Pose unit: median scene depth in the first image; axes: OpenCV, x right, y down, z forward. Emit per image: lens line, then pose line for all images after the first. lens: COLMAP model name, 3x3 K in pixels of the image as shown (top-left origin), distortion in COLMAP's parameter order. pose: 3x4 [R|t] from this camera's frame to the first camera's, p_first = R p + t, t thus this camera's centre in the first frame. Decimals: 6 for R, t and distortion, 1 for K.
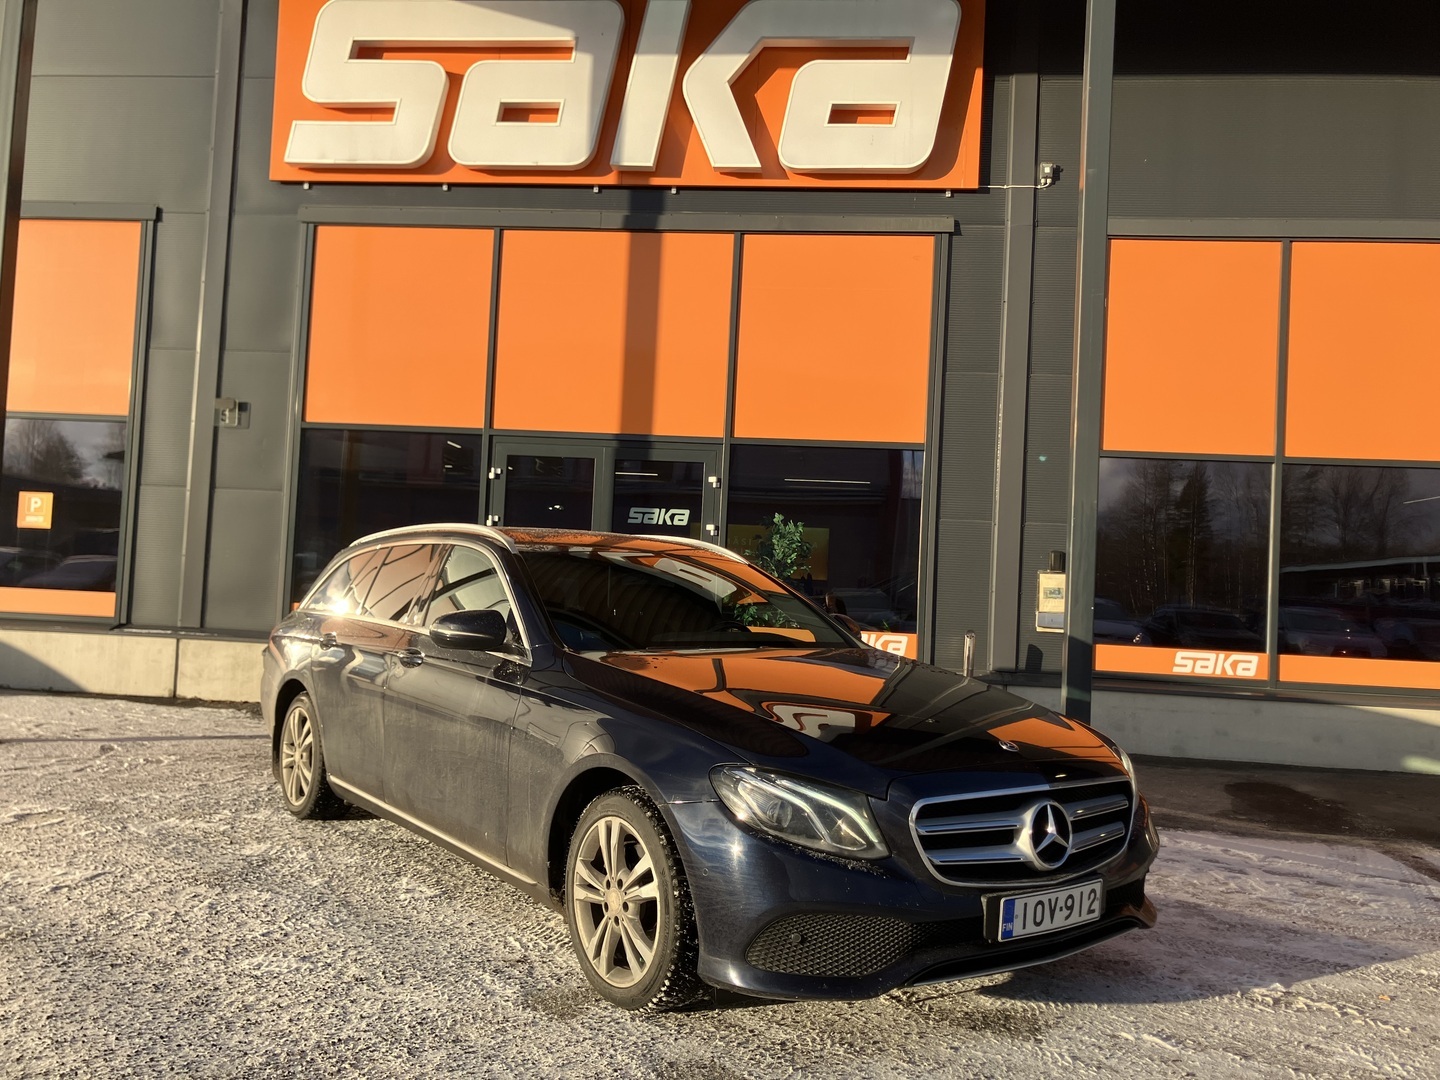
lens RADIAL K [[1271.8, 0, 718.5], [0, 1271.8, 562.7], [0, 0, 1]] dist [-0.008612, 0.005248]
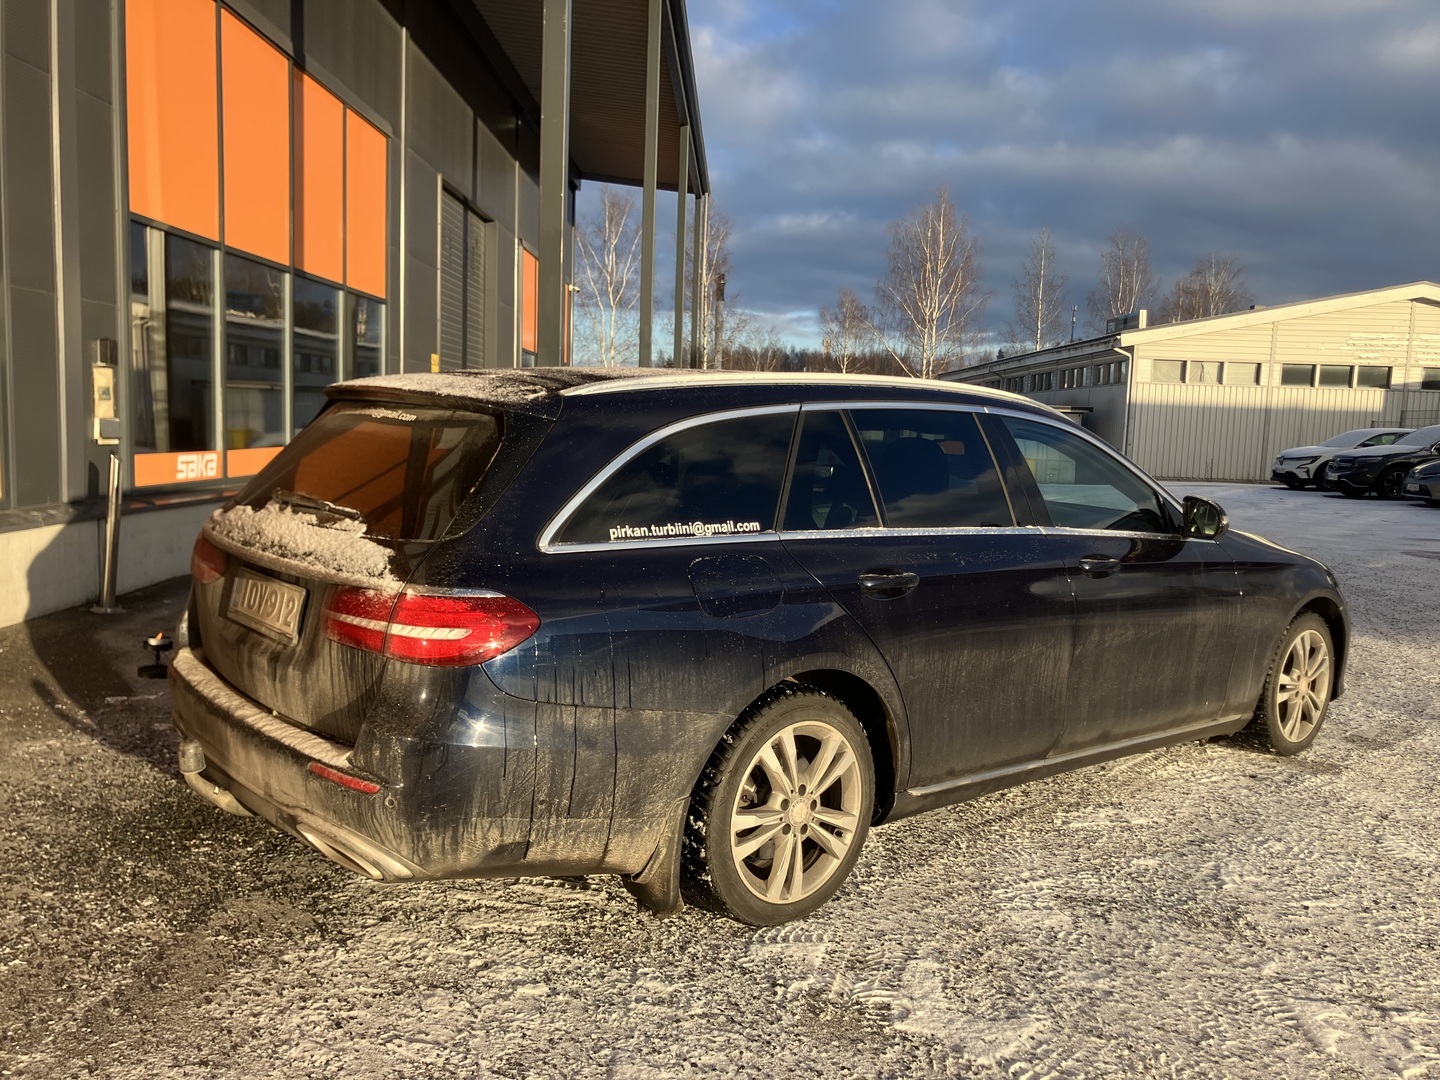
lens RADIAL K [[1271.8, 0, 718.5], [0, 1271.8, 562.7], [0, 0, 1]] dist [-0.008612, 0.005248]
pose [[-0.111804, -0.167442, 0.979522, -0.868023], [-0.065200, 0.984814, 0.160904, -0.036119], [-0.991589, -0.045875, -0.121023, 1.150080]]
